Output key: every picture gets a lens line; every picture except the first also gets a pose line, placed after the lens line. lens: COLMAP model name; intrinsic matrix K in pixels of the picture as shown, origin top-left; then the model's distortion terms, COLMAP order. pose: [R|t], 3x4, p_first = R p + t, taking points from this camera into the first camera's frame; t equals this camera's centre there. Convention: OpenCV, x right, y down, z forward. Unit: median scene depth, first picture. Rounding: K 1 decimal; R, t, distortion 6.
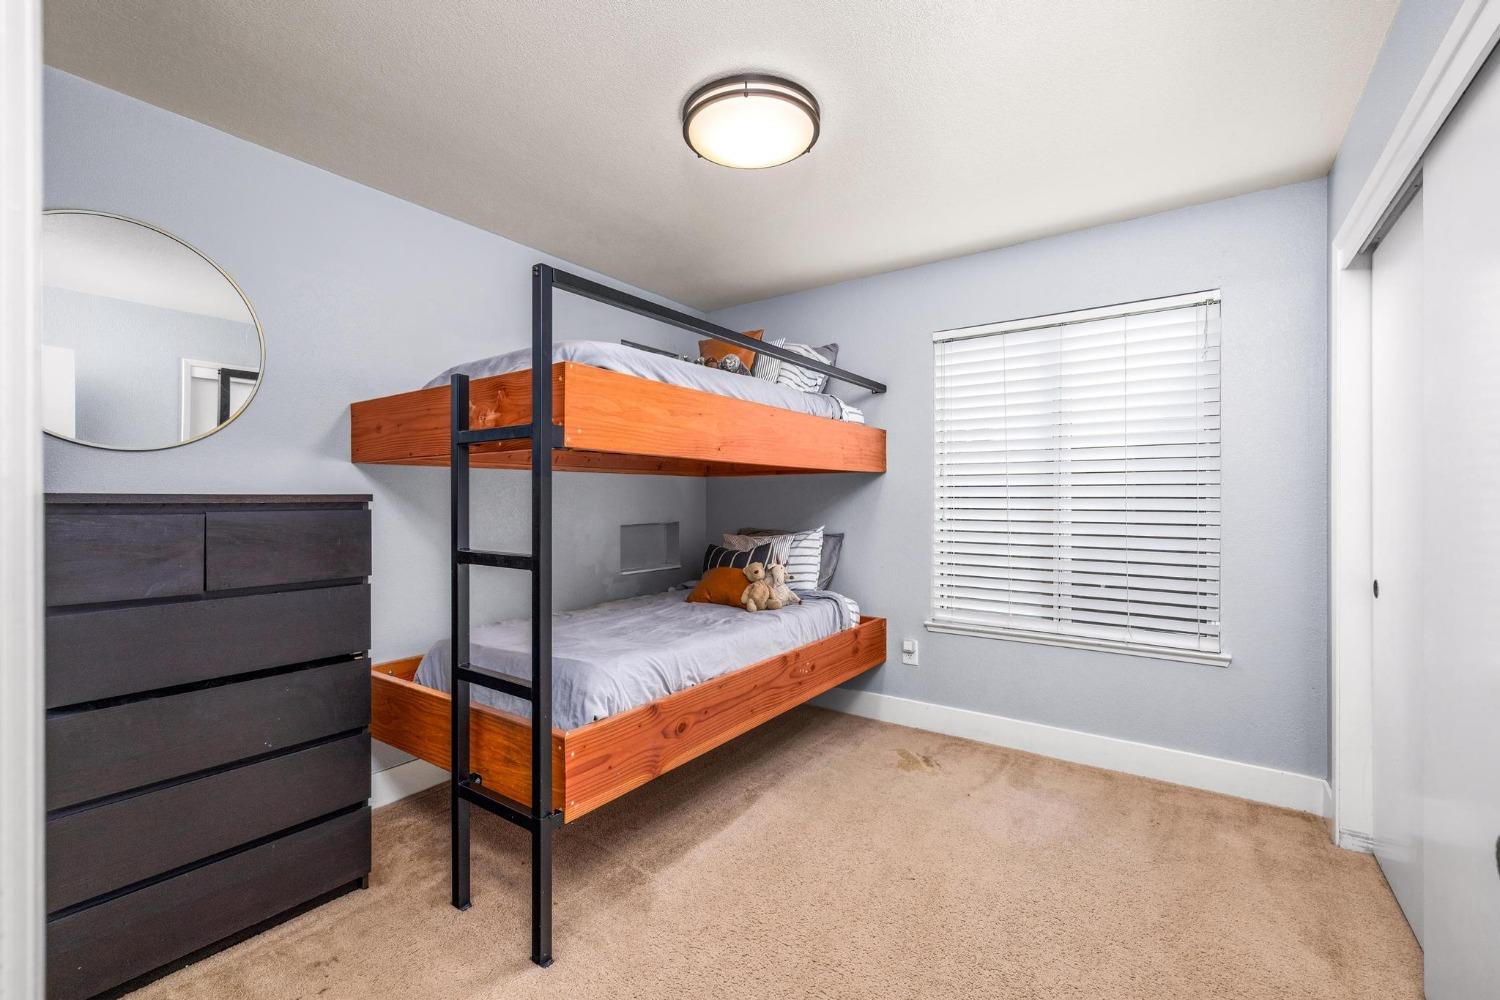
lens RADIAL K [[631.8, 0, 750.0], [0, 631.8, 500.0], [0, 0, 1]] dist [-0.000444, -0.000003]
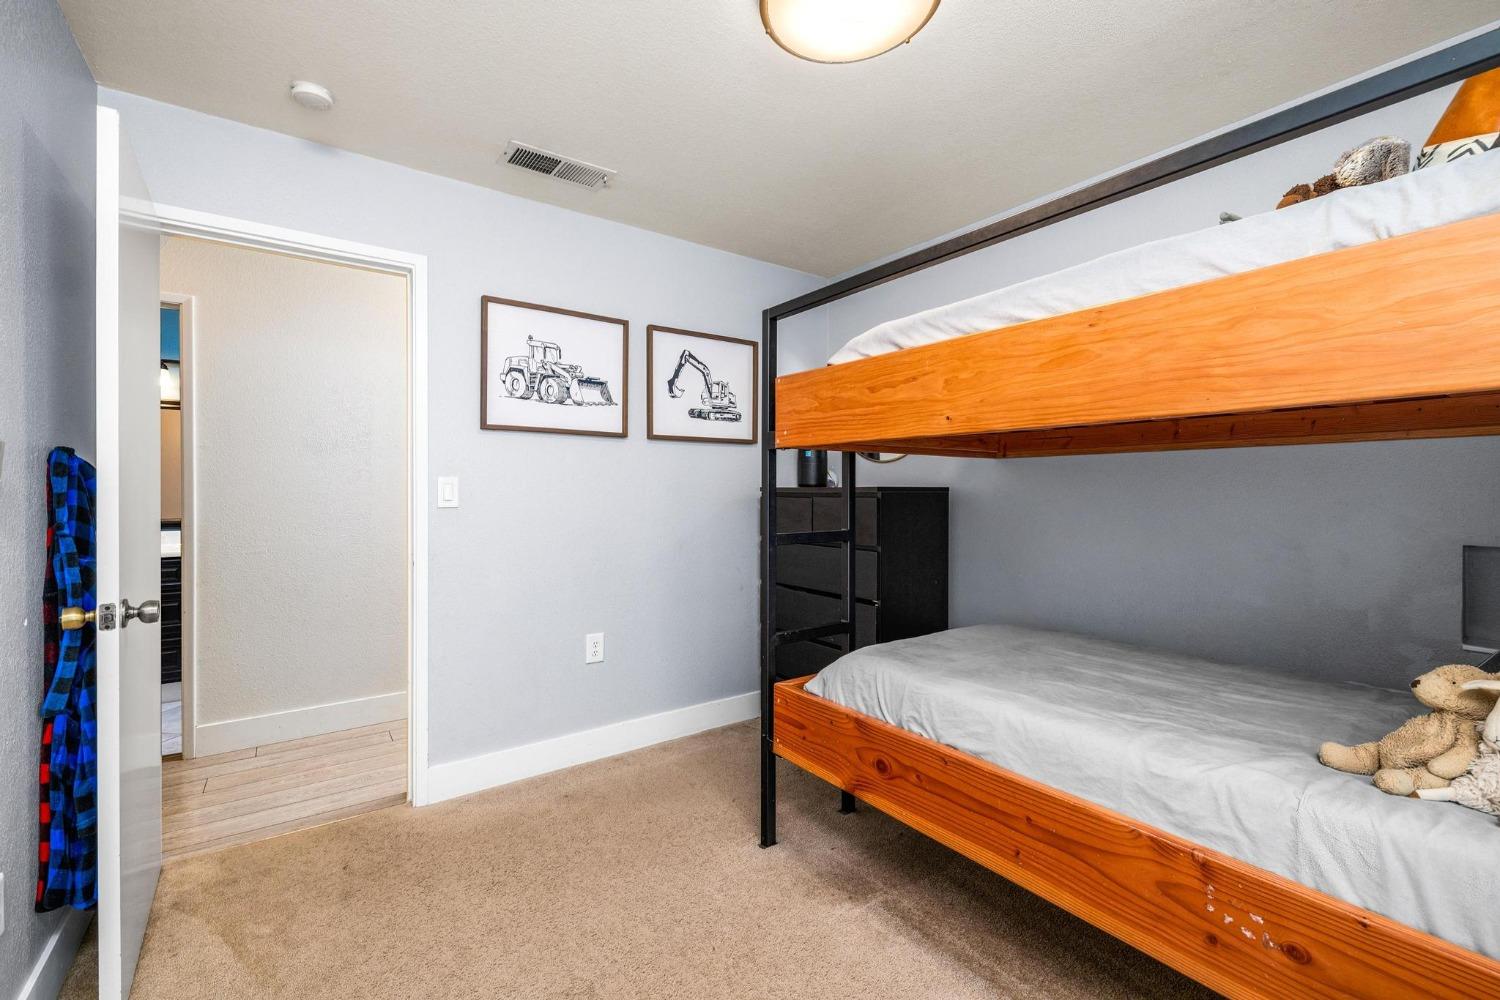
lens RADIAL K [[638.8, 0, 750.0], [0, 638.8, 500.0], [0, 0, 1]] dist [0.001479, 0.000191]
pose [[-0.324685, 0.010782, -0.945761, 0.705623], [-0.002501, 0.999922, 0.012258, 0.001719], [0.945819, 0.006346, -0.324633, 1.059822]]
